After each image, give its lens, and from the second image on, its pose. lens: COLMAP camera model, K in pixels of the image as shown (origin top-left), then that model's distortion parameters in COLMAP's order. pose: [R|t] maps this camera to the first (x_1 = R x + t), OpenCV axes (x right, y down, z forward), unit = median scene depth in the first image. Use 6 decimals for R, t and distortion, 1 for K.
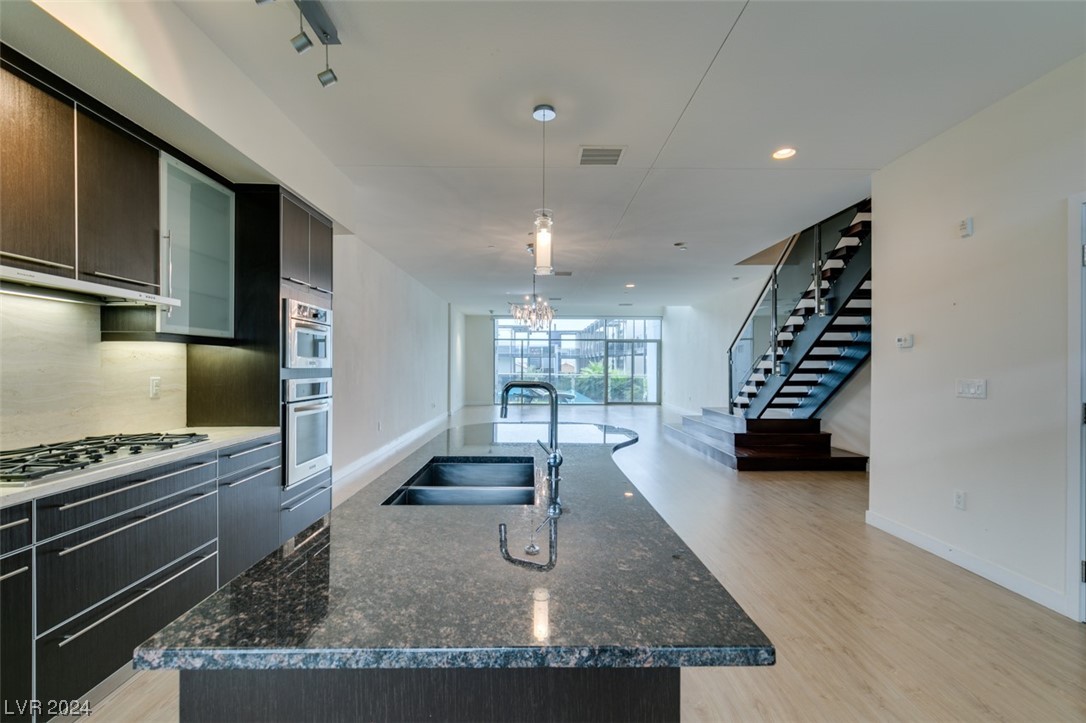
lens RADIAL K [[487.4, 0, 541.4], [0, 487.4, 364.5], [0, 0, 1]] dist [0.005777, -0.000178]
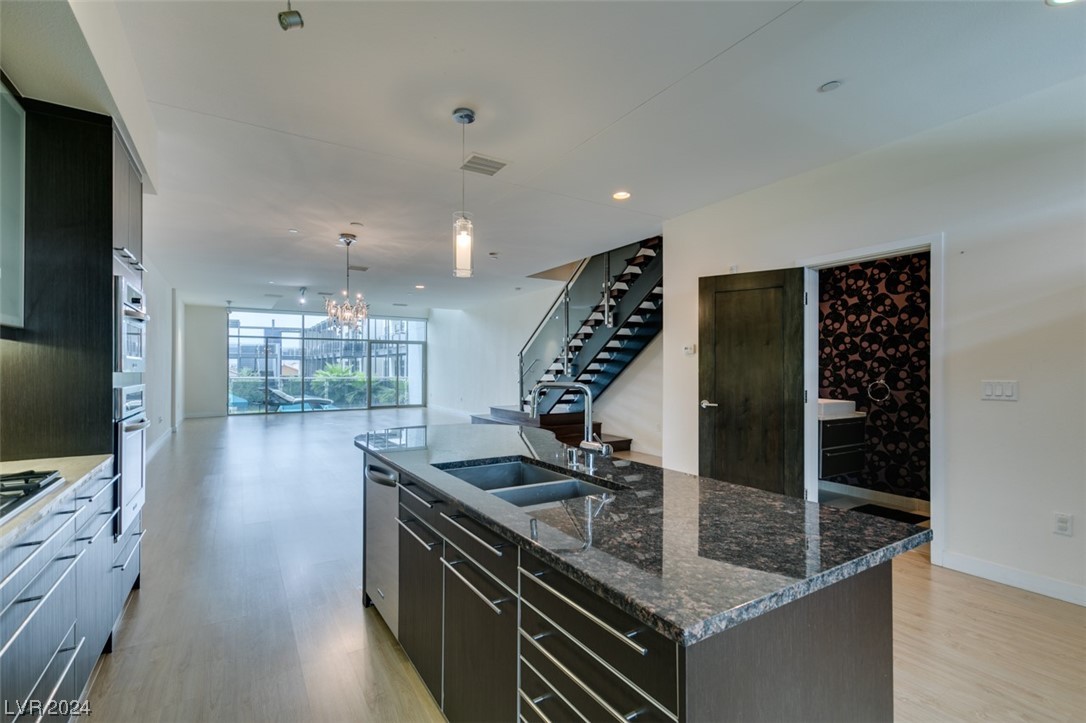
lens RADIAL K [[491.4, 0, 545.6], [0, 491.4, 364.8], [0, 0, 1]] dist [0.008445, -0.000483]
pose [[0.853781, 0.000867, 0.520632, -0.177288], [0.000692, 0.999996, -0.002801, -0.000659], [-0.520633, 0.002752, 0.853776, 0.023149]]
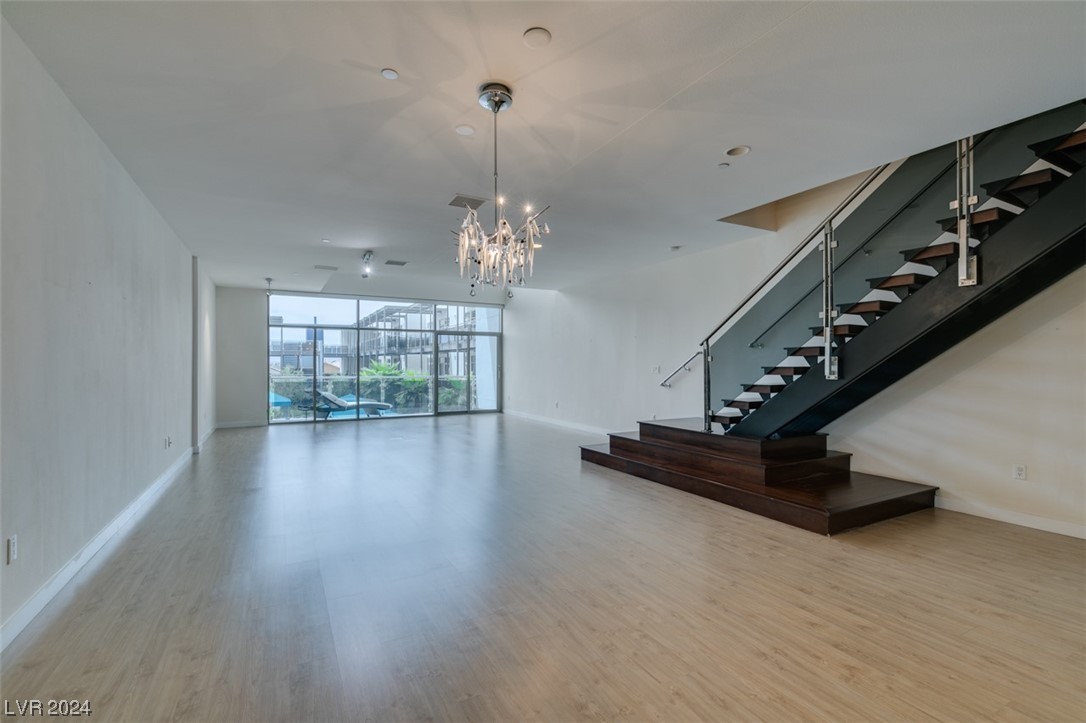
lens RADIAL K [[491.4, 0, 545.6], [0, 491.4, 364.8], [0, 0, 1]] dist [0.008445, -0.000483]
pose [[0.885573, -0.003817, 0.464484, -0.182064], [0.002921, 0.999992, 0.002647, 0.002100], [-0.464491, -0.000987, 0.885578, 0.580534]]
